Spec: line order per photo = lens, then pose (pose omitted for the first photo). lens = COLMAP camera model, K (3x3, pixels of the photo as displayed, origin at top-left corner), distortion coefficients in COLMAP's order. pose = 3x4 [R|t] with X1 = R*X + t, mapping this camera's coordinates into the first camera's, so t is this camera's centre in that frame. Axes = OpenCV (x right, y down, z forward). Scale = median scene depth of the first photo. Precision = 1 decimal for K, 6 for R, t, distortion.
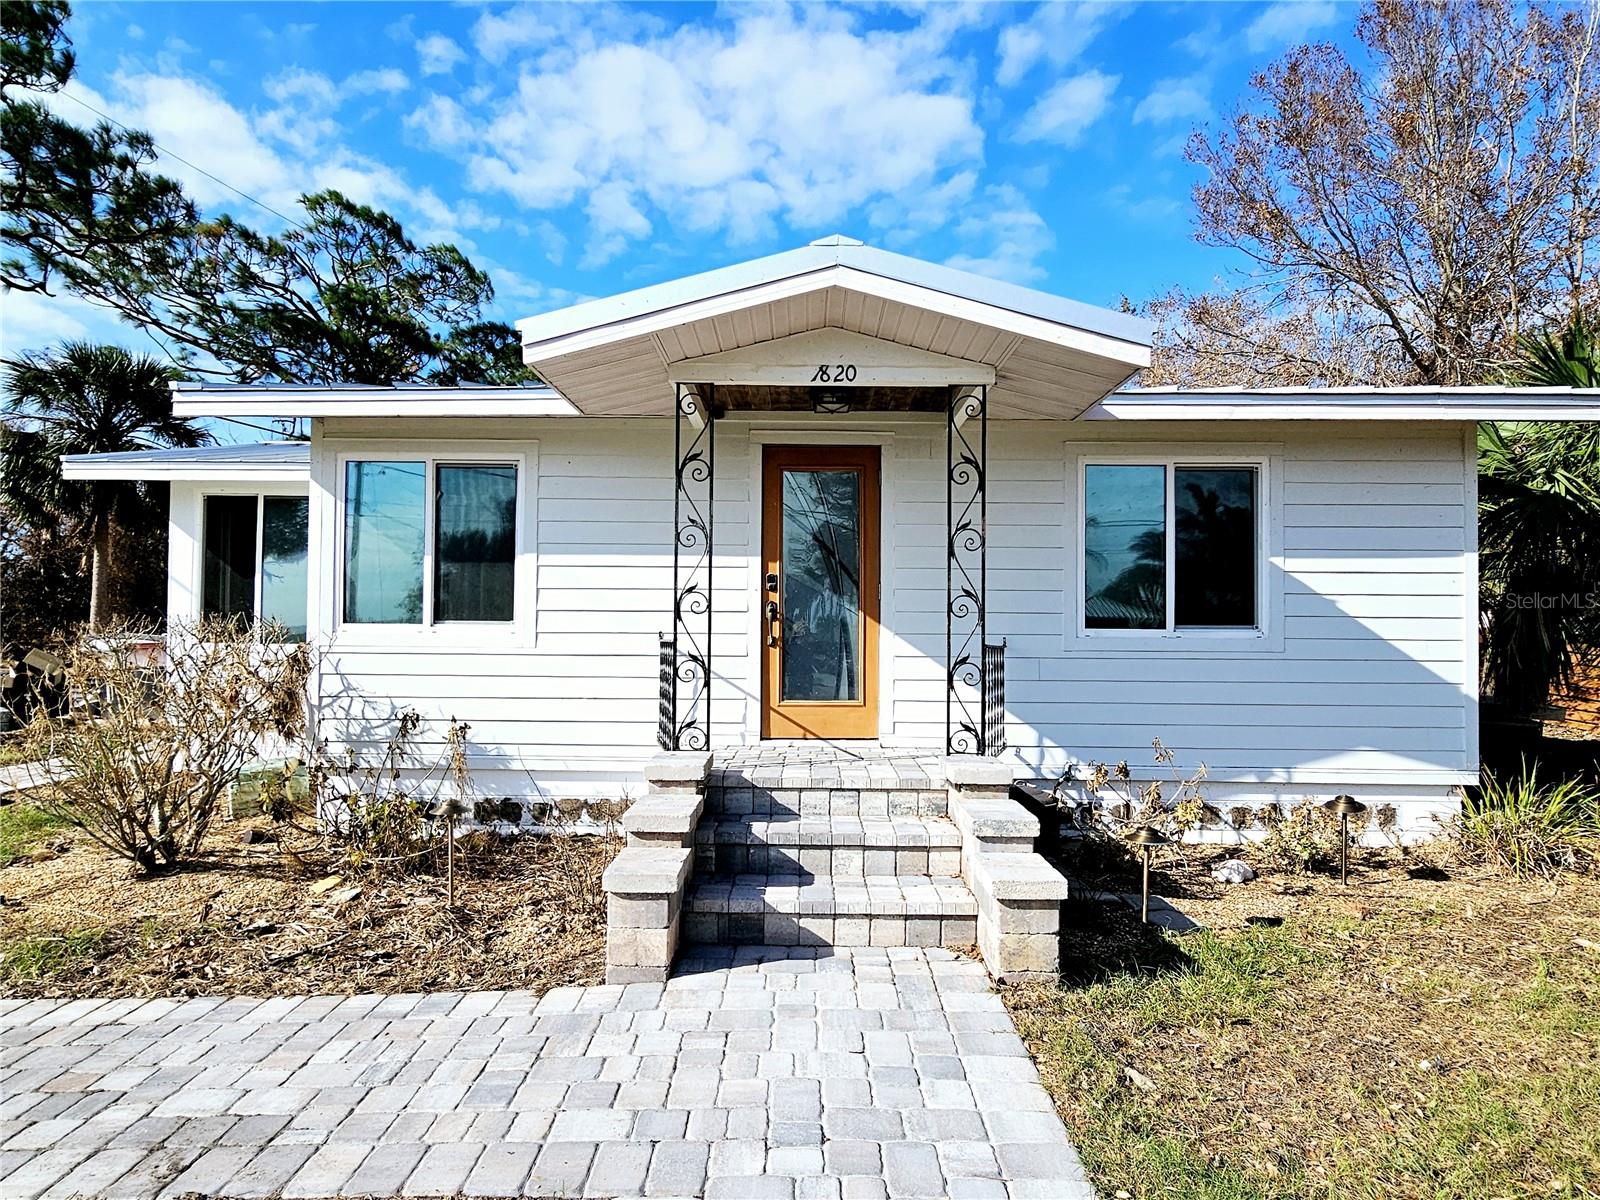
lens RADIAL K [[640.4, 0, 800.0], [0, 640.4, 600.0], [0, 0, 1]] dist [-0.000625, -0.000176]
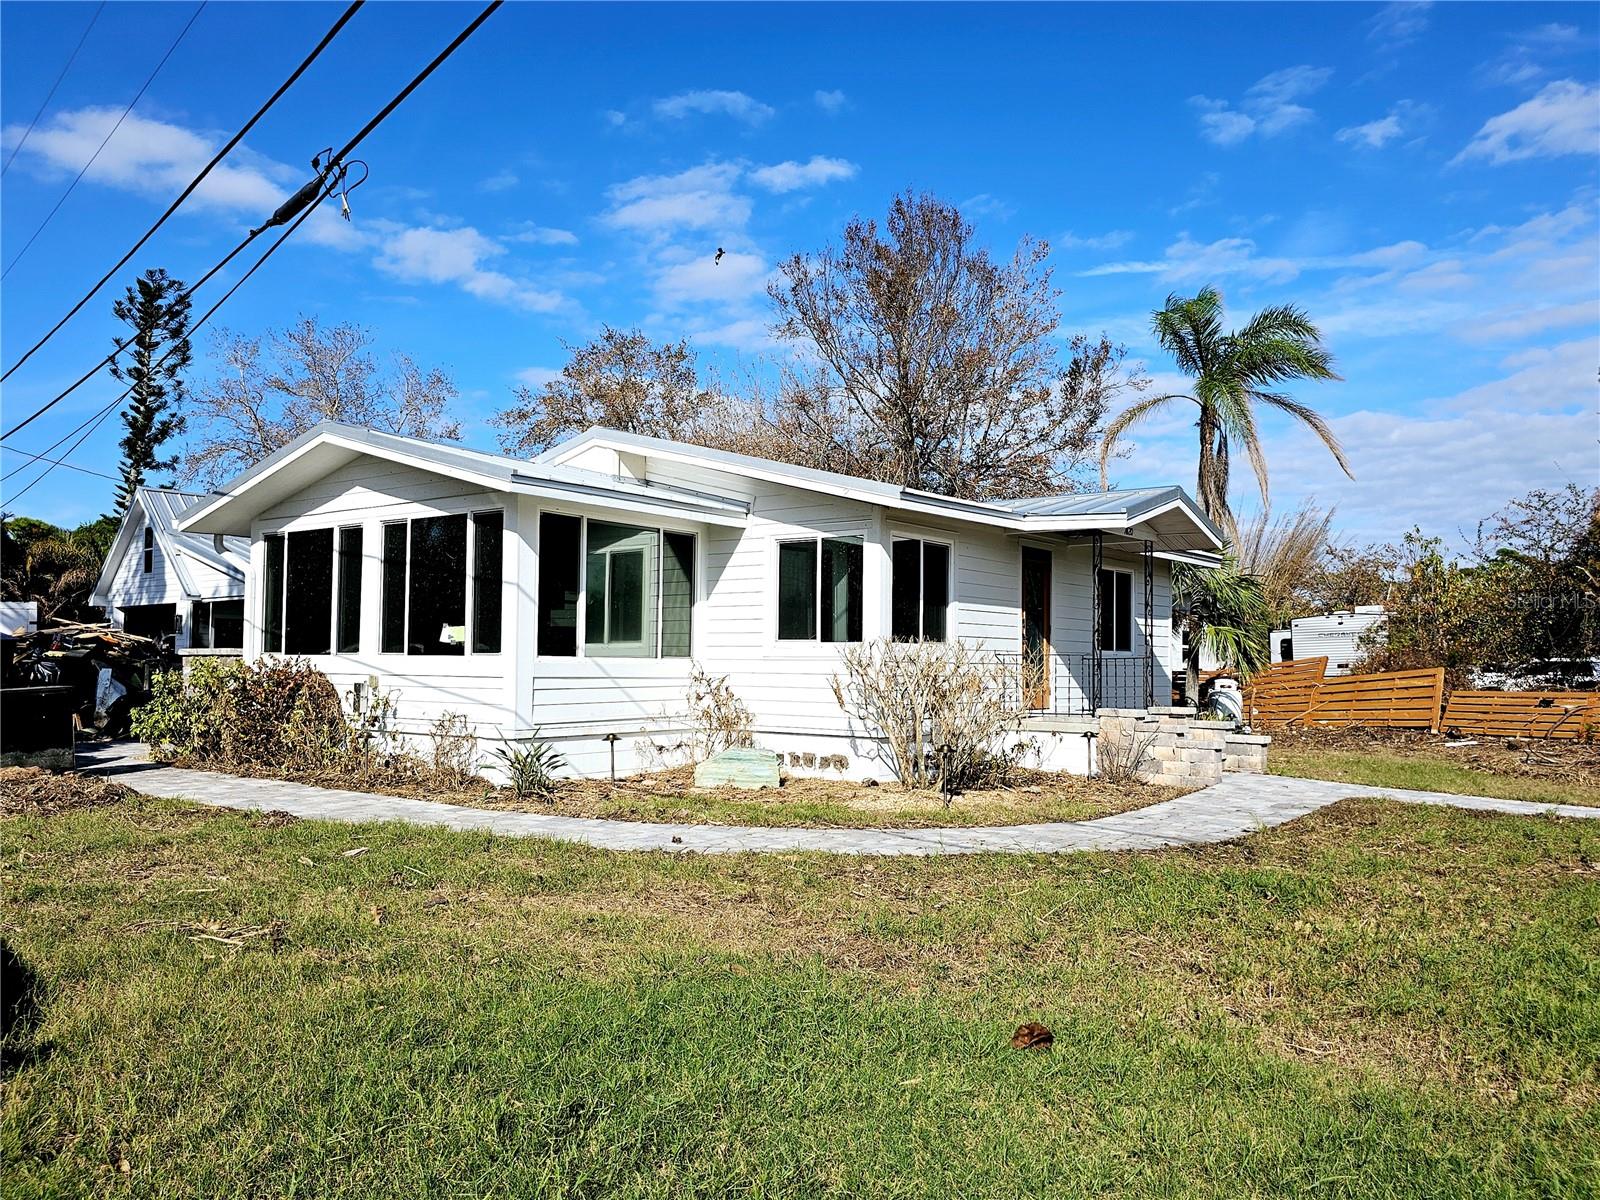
lens RADIAL K [[1083.8, 0, 800.0], [0, 1083.8, 600.0], [0, 0, 1]] dist [-0.000037, -0.000017]
pose [[0.584546, 0.038890, 0.810428, -3.474781], [-0.008471, 0.999089, -0.041833, 0.057017], [-0.811316, 0.017588, 0.584343, -0.457295]]
